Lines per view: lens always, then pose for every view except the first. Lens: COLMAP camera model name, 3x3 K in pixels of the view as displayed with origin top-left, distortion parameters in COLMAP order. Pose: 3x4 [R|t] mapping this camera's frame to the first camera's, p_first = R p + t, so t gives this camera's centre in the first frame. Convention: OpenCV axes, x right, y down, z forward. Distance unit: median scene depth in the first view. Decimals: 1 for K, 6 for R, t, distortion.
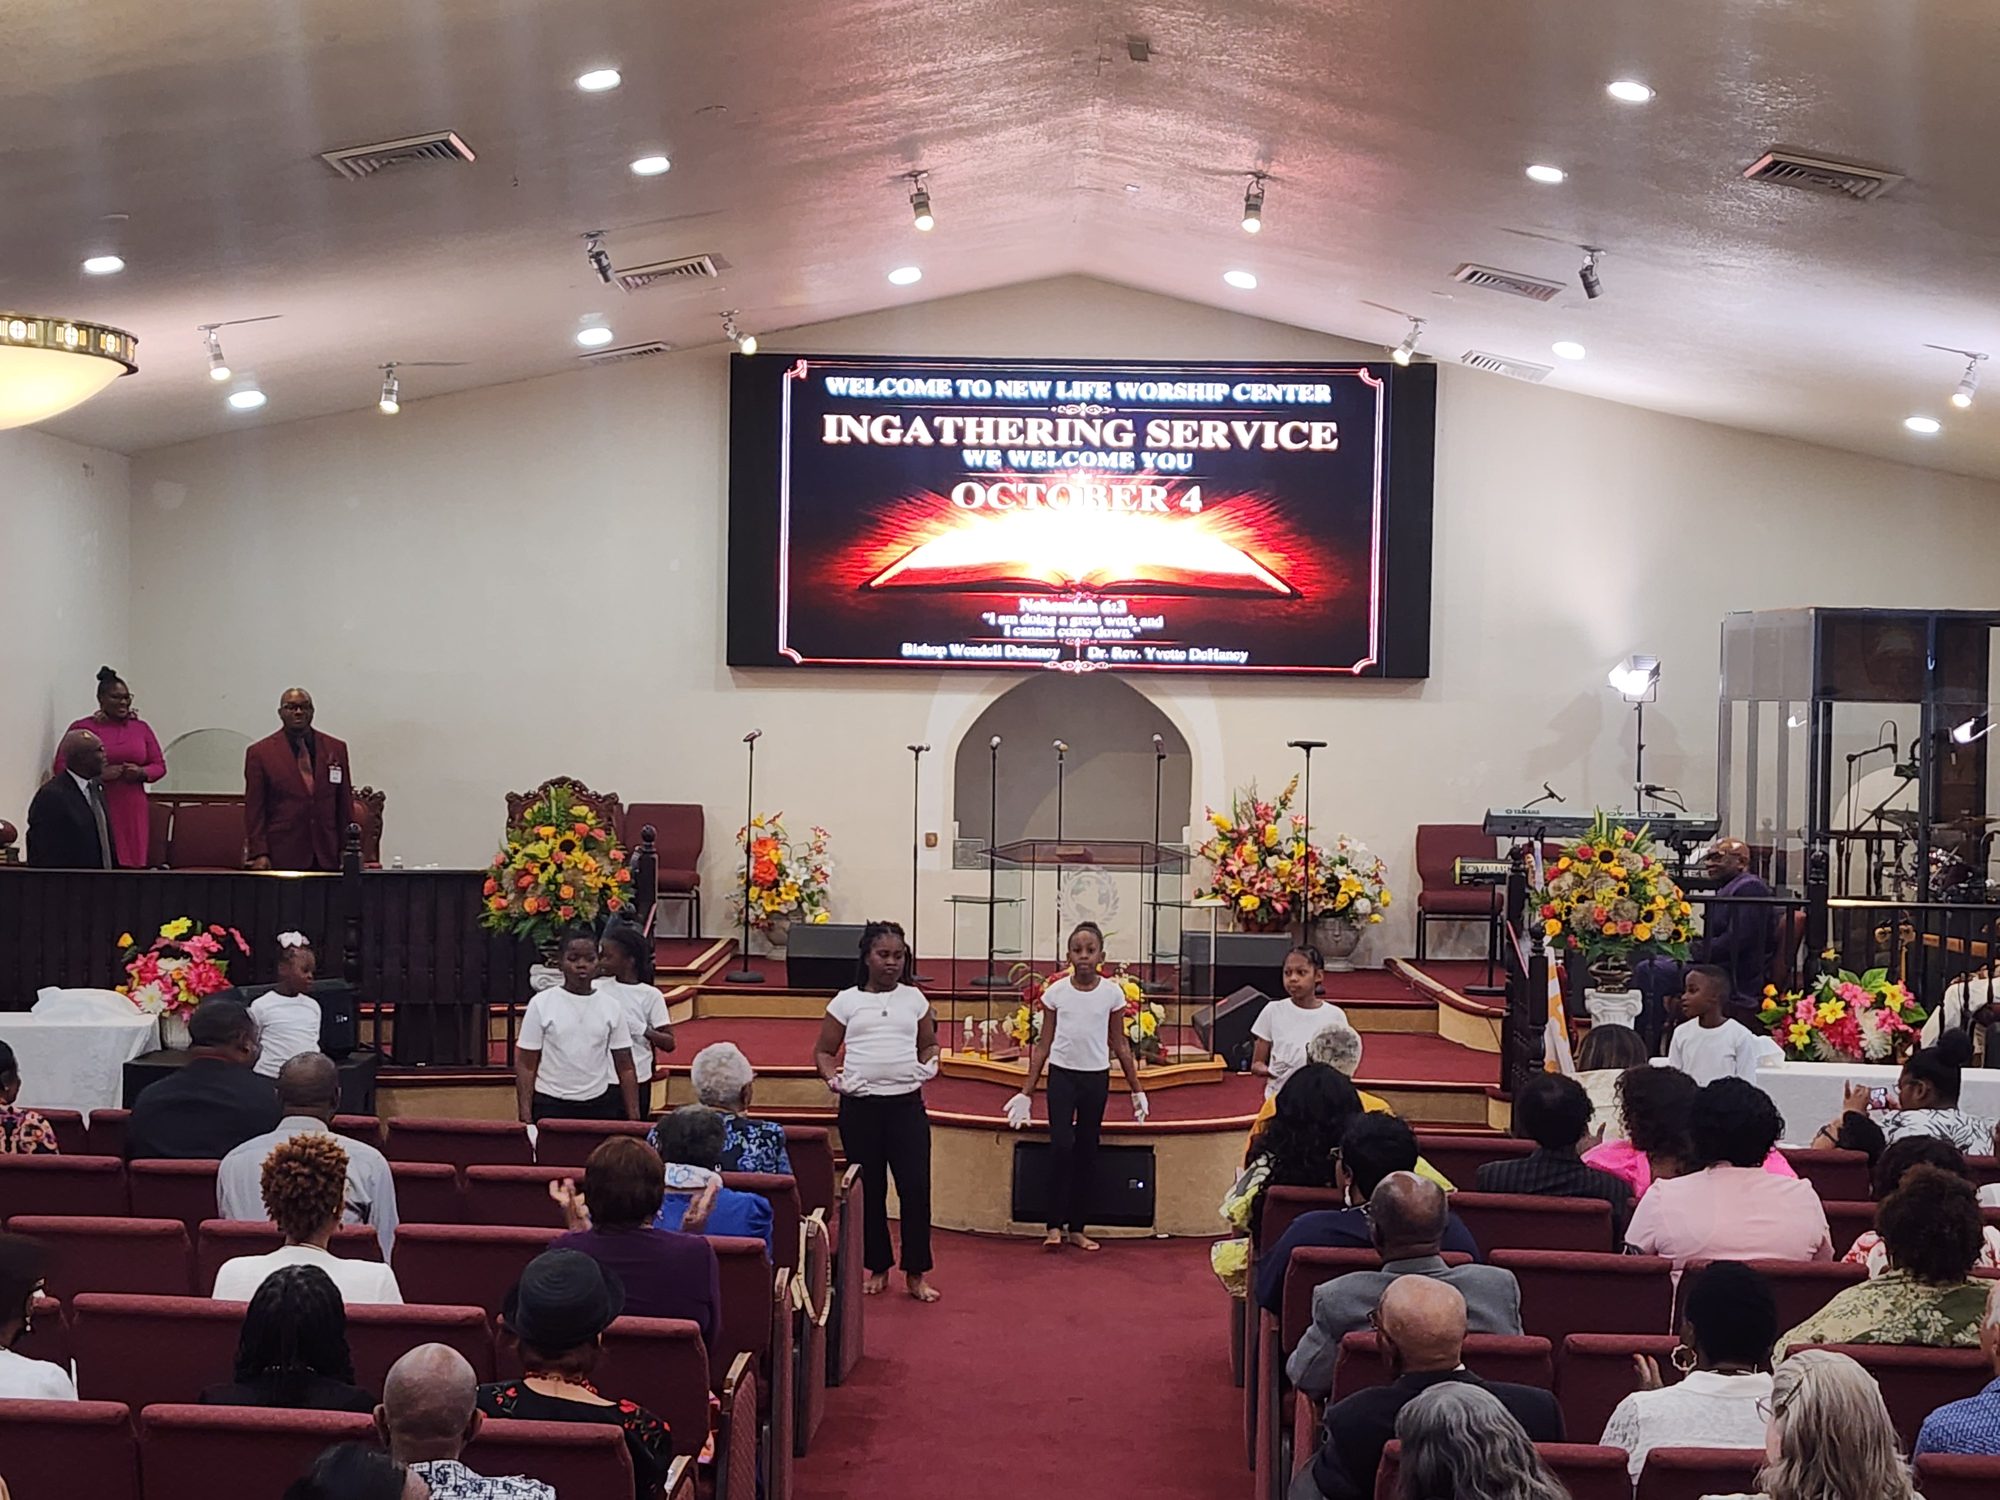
lens RADIAL K [[2734.8, 0, 1000.0], [0, 2734.8, 750.0], [0, 0, 1]] dist [0.085898, 0.032279]
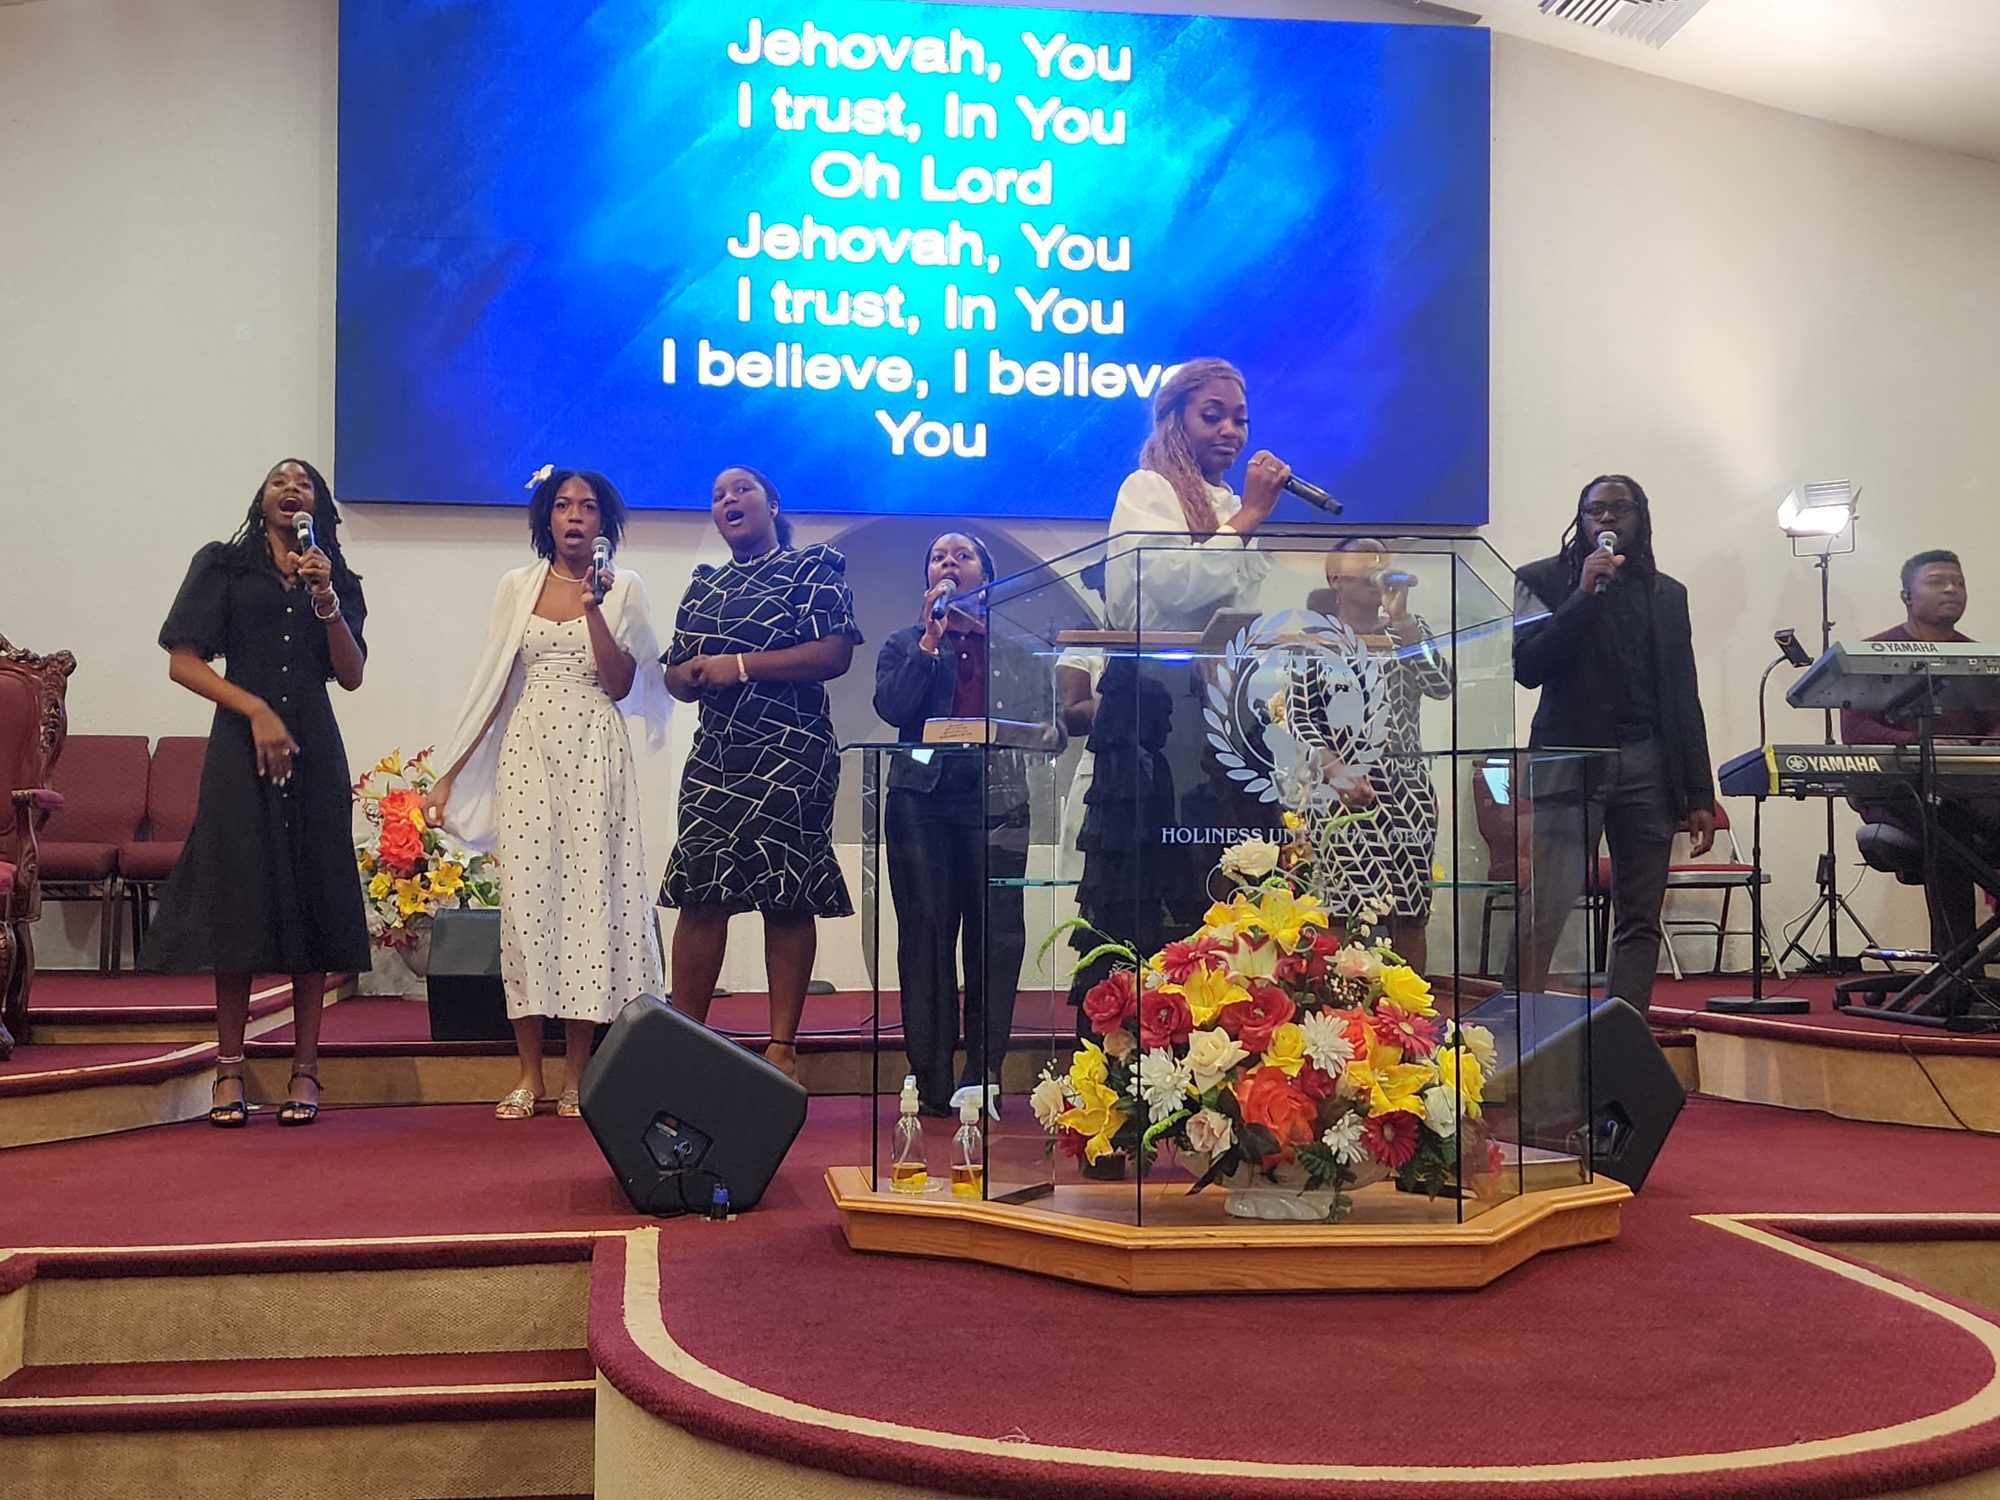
lens RADIAL K [[2166.1, 0, 1000.0], [0, 2166.1, 750.0], [0, 0, 1]] dist [0.006929, 0.007914]
pose [[0.987816, -0.007202, 0.155461, -0.043915], [0.016781, 0.998034, -0.060389, 0.072058], [-0.154721, 0.062261, 0.985994, 0.716085]]
